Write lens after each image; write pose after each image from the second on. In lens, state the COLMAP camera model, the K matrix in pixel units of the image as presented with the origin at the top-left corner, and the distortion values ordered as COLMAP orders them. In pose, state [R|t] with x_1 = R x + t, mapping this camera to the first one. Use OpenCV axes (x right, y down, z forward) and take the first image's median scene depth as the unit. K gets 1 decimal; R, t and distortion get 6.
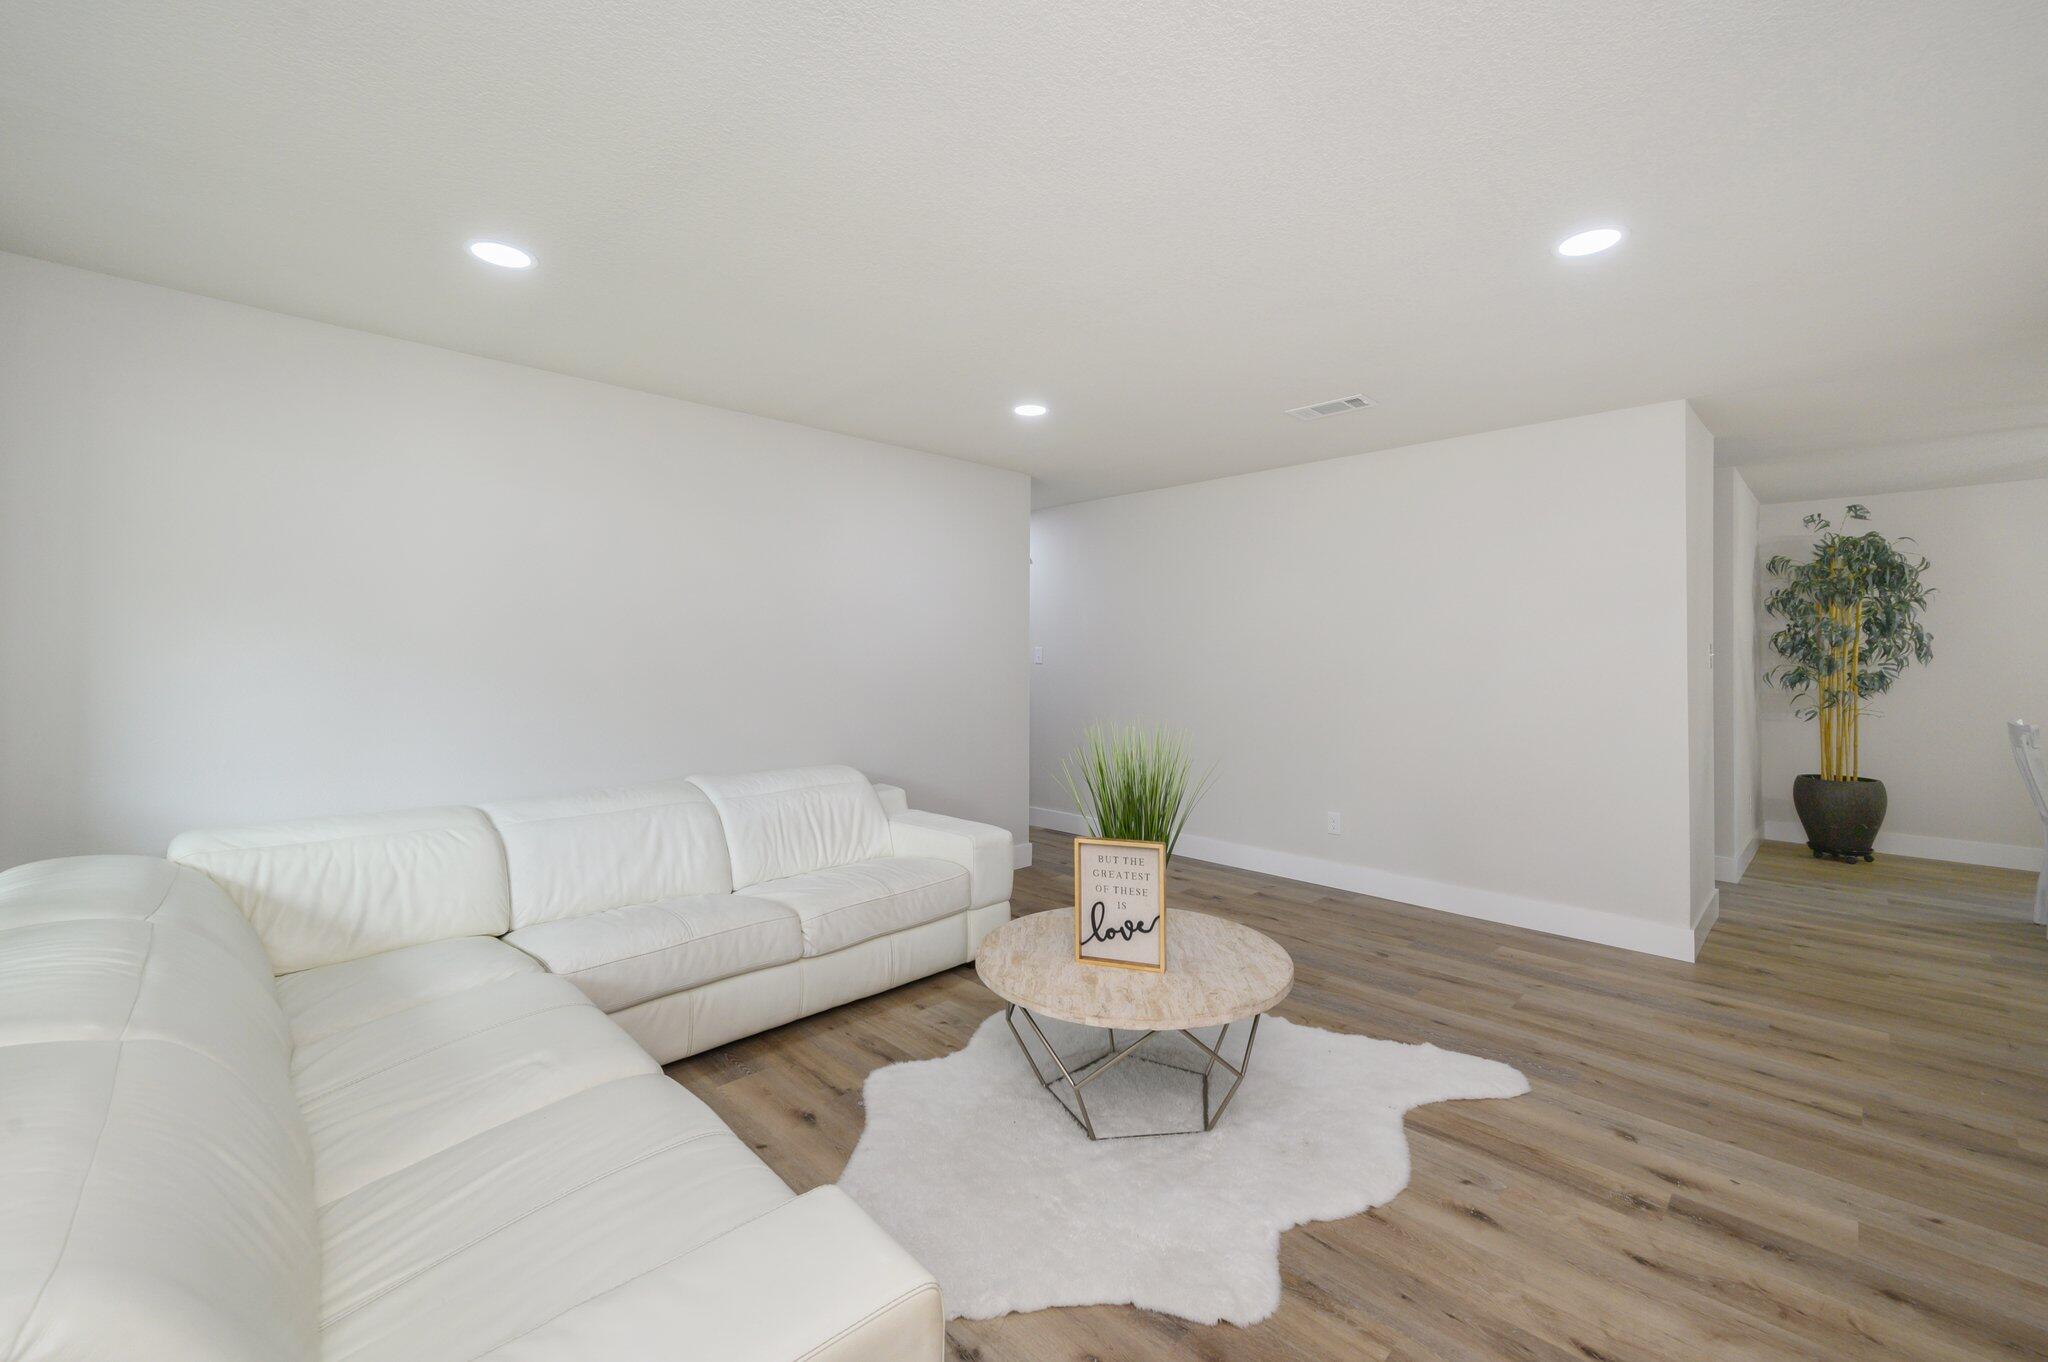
lens RADIAL K [[817.6, 0, 1023.6], [0, 817.6, 666.1], [0, 0, 1]] dist [0.000824, -0.000003]
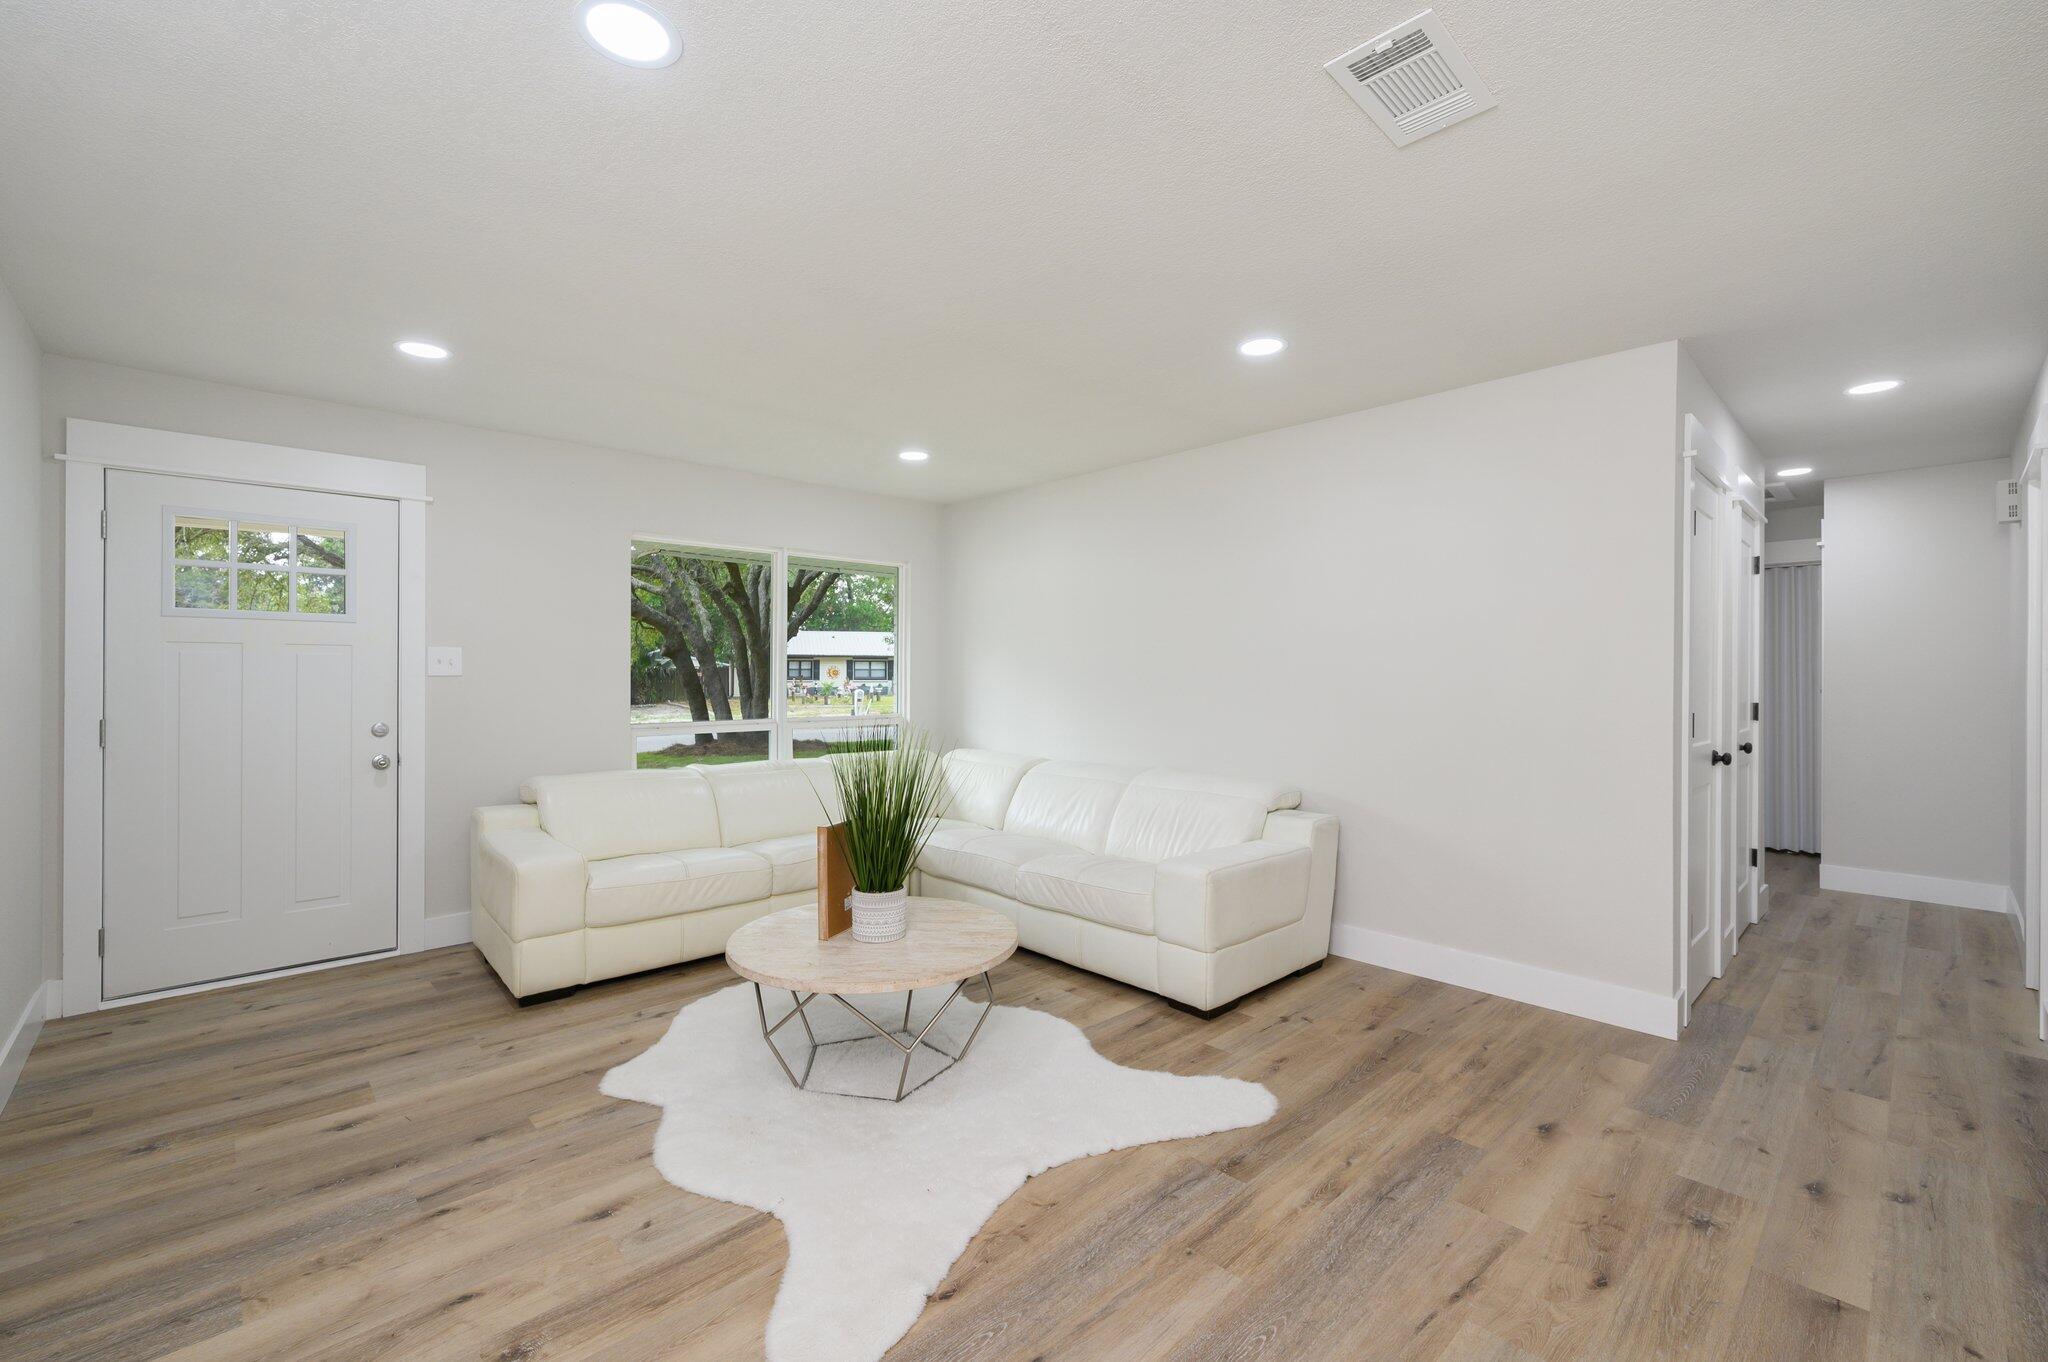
lens RADIAL K [[870.9, 0, 1020.6], [0, 870.9, 680.0], [0, 0, 1]] dist [0.000386, -0.000423]
pose [[-0.021794, 0.005863, -0.999745, 1.618050], [-0.011897, 0.999910, 0.006123, 0.015522], [0.999692, 0.012028, -0.021722, 1.544434]]
